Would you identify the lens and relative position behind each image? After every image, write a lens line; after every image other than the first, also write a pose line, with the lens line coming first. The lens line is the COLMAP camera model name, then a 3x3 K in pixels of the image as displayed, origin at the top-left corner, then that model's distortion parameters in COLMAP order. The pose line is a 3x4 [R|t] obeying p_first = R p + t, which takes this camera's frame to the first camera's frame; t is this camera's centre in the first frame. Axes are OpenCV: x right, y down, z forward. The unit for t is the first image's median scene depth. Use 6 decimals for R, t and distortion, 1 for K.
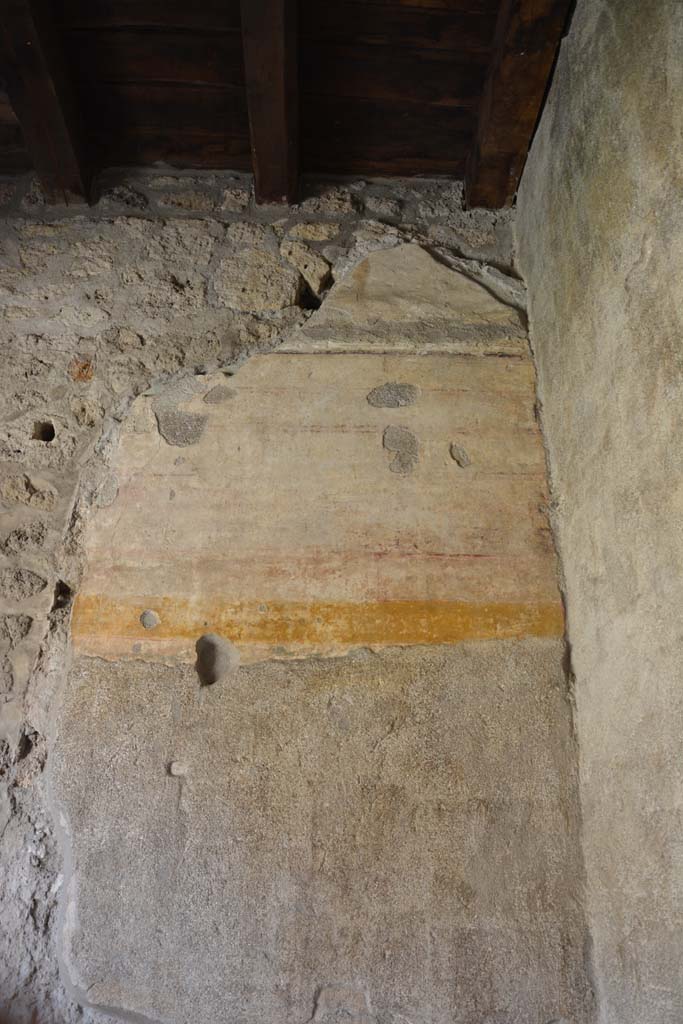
lens RADIAL K [[802.2, 0, 343.2], [0, 802.2, 510.1], [0, 0, 1]] dist [-0.164792, 0.122737]
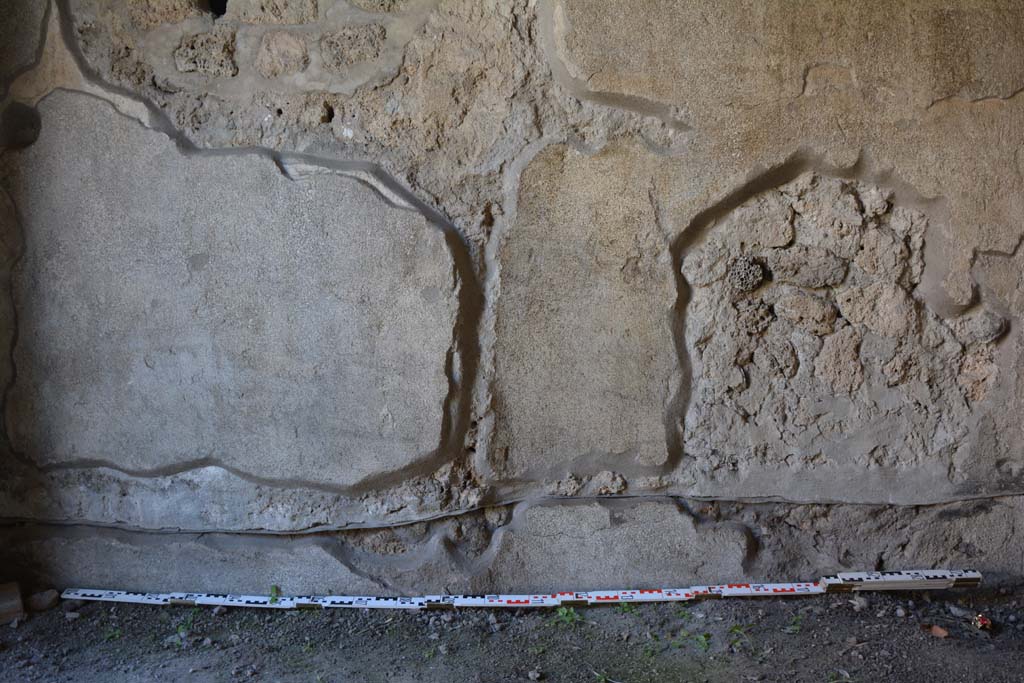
lens RADIAL K [[802.2, 0, 513.0], [0, 802.2, 340.5], [0, 0, 1]] dist [-0.164792, 0.122737]
pose [[0.997814, -0.051724, -0.041140, -0.293998], [0.065019, 0.879851, 0.470782, 0.307252], [0.011847, -0.472427, 0.881290, -0.083402]]
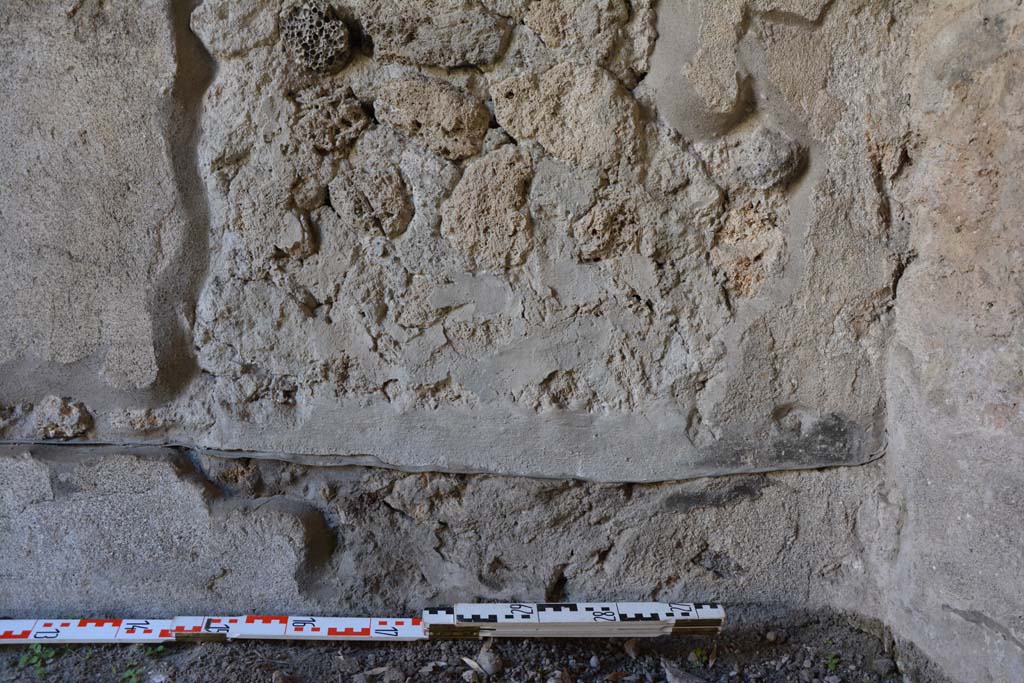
lens RADIAL K [[857.7, 0, 511.2], [0, 857.7, 339.5], [0, 0, 1]] dist [-0.126352, 0.106969]
pose [[0.997954, -0.012559, 0.062689, -0.009881], [-0.022764, 0.846461, 0.531963, 0.537700], [-0.059745, -0.532302, 0.844444, 0.184962]]
